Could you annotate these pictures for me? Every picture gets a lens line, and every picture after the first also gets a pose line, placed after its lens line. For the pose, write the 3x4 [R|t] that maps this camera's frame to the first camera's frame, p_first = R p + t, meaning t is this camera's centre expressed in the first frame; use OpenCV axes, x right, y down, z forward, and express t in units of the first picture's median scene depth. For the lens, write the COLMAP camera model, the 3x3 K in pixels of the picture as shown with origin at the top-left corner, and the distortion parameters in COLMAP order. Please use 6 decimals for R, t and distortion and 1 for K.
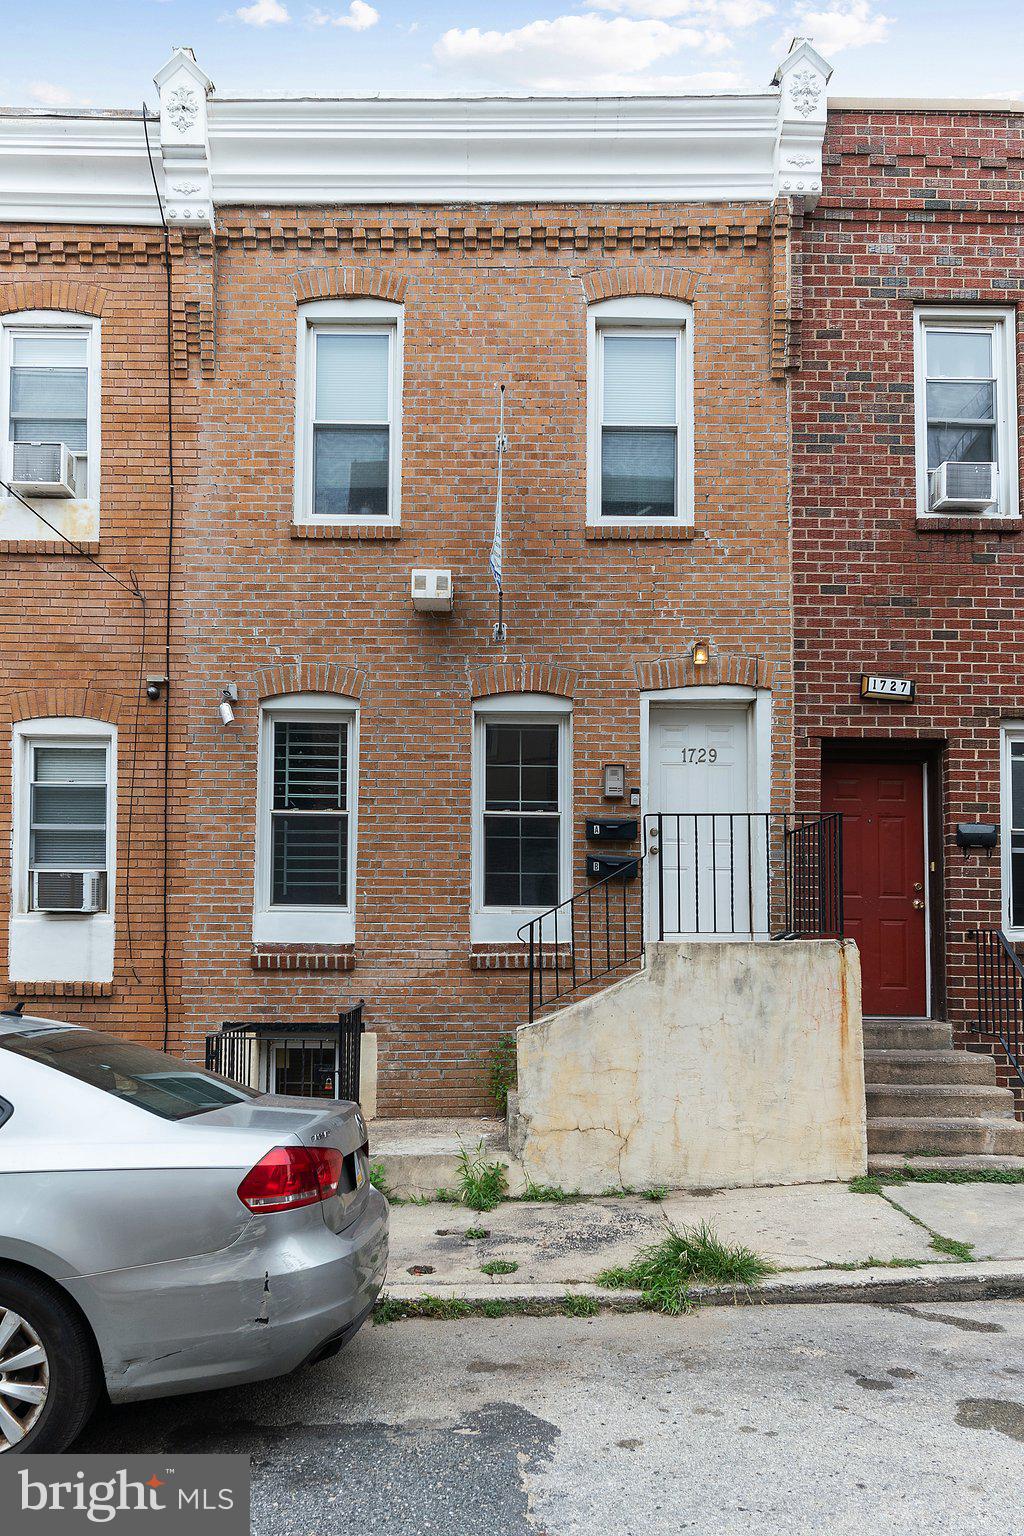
lens RADIAL K [[708.2, 0, 505.1], [0, 708.2, 769.9], [0, 0, 1]] dist [0.002519, -0.000773]
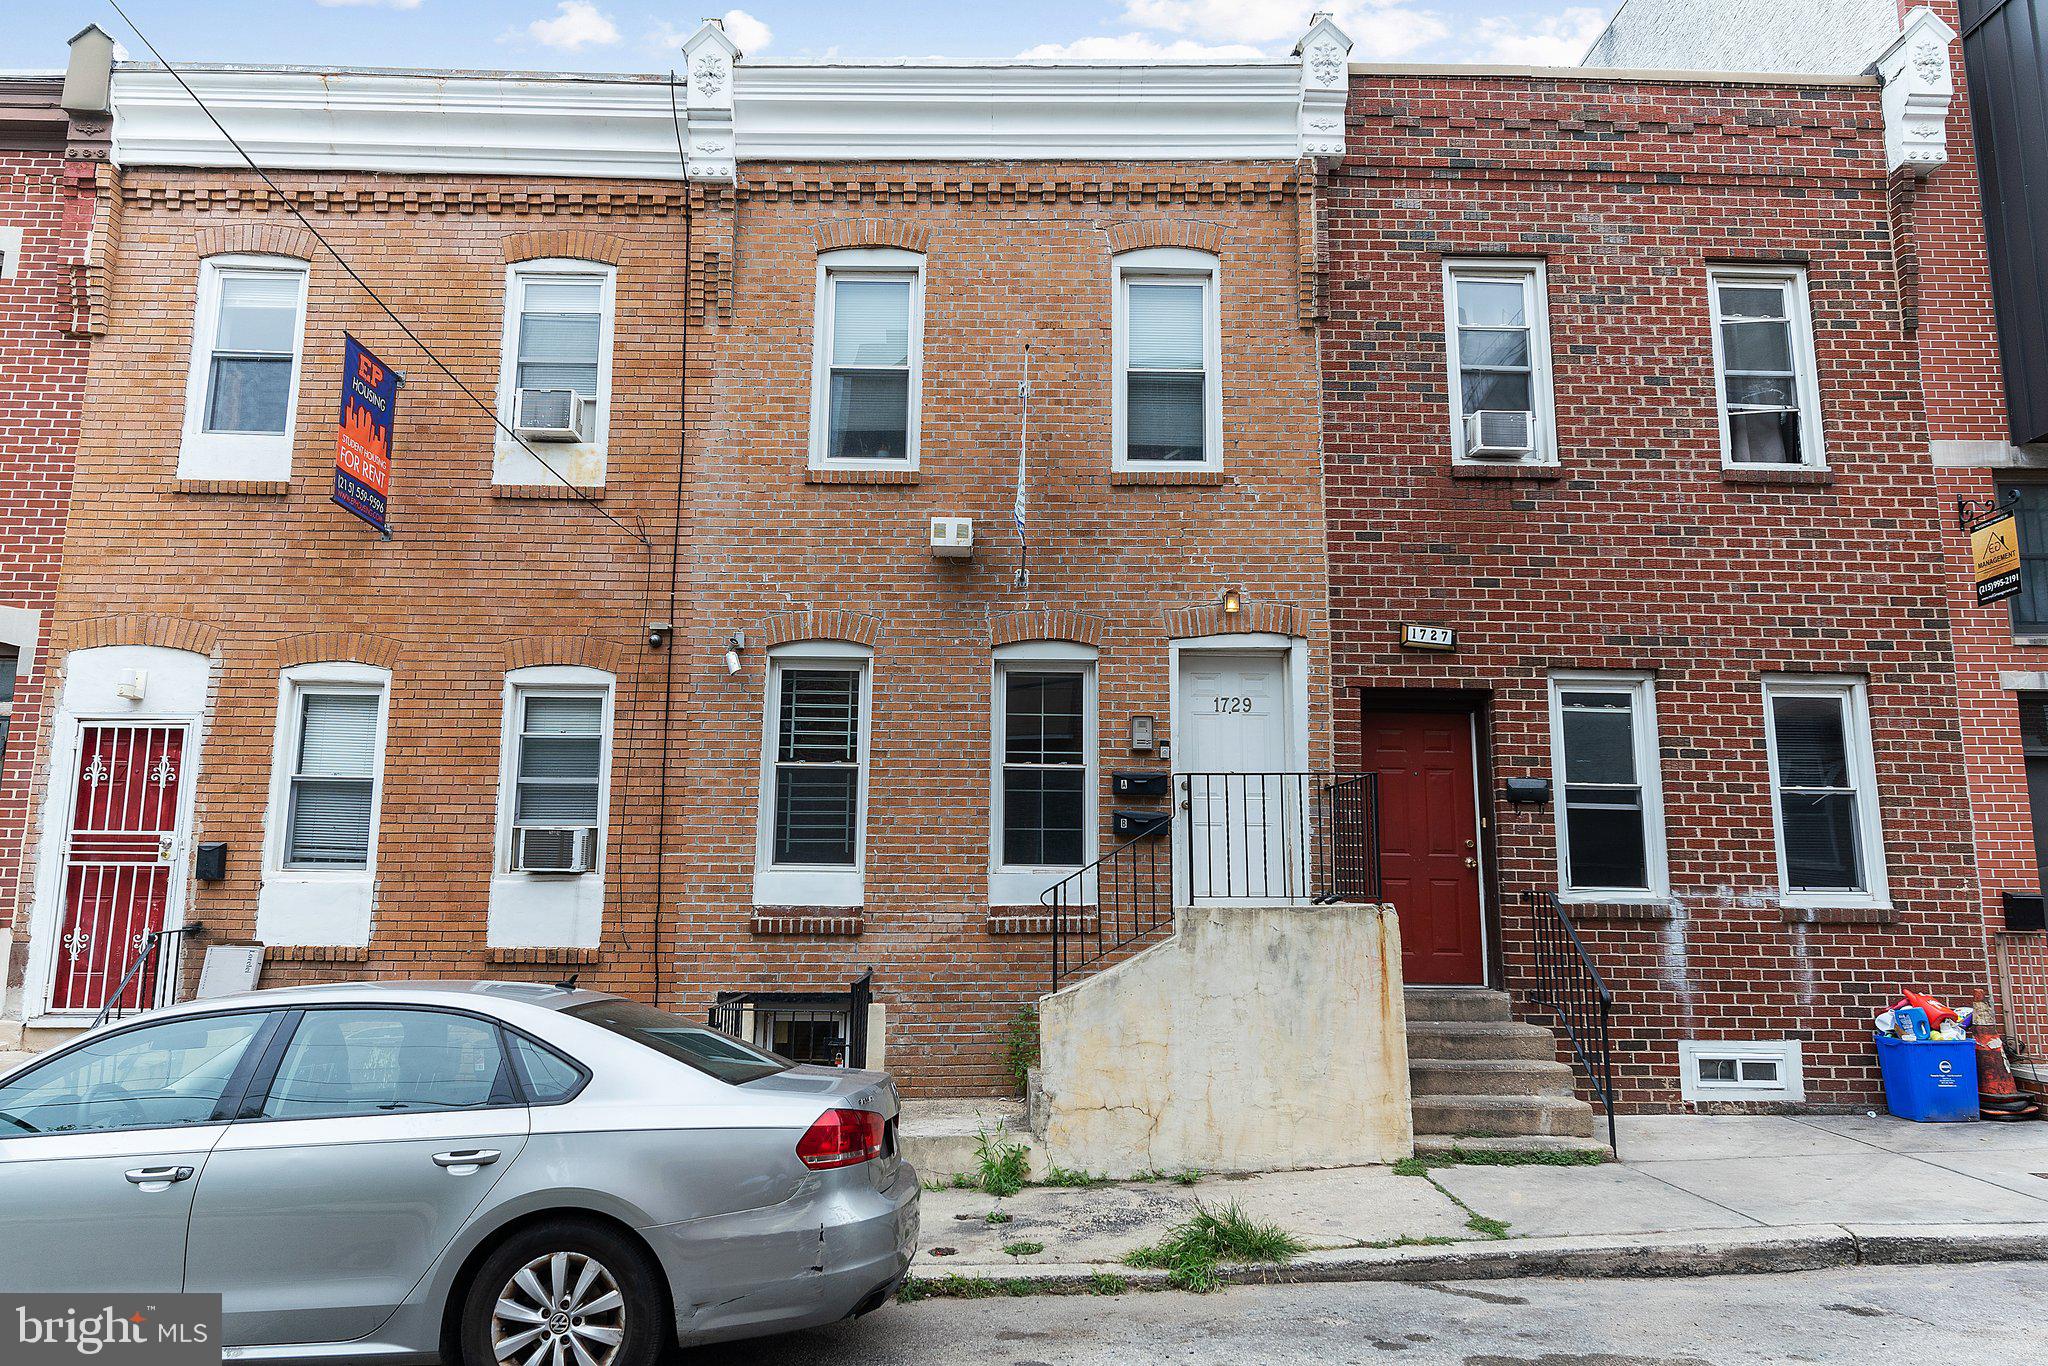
lens RADIAL K [[883.5, 0, 1019.5], [0, 883.5, 642.7], [0, 0, 1]] dist [0.003679, -0.000027]
pose [[0.999984, 0.000983, 0.005513, -0.017643], [-0.000806, 0.999484, -0.032106, -0.072438], [-0.005541, 0.032101, 0.999469, -0.195110]]
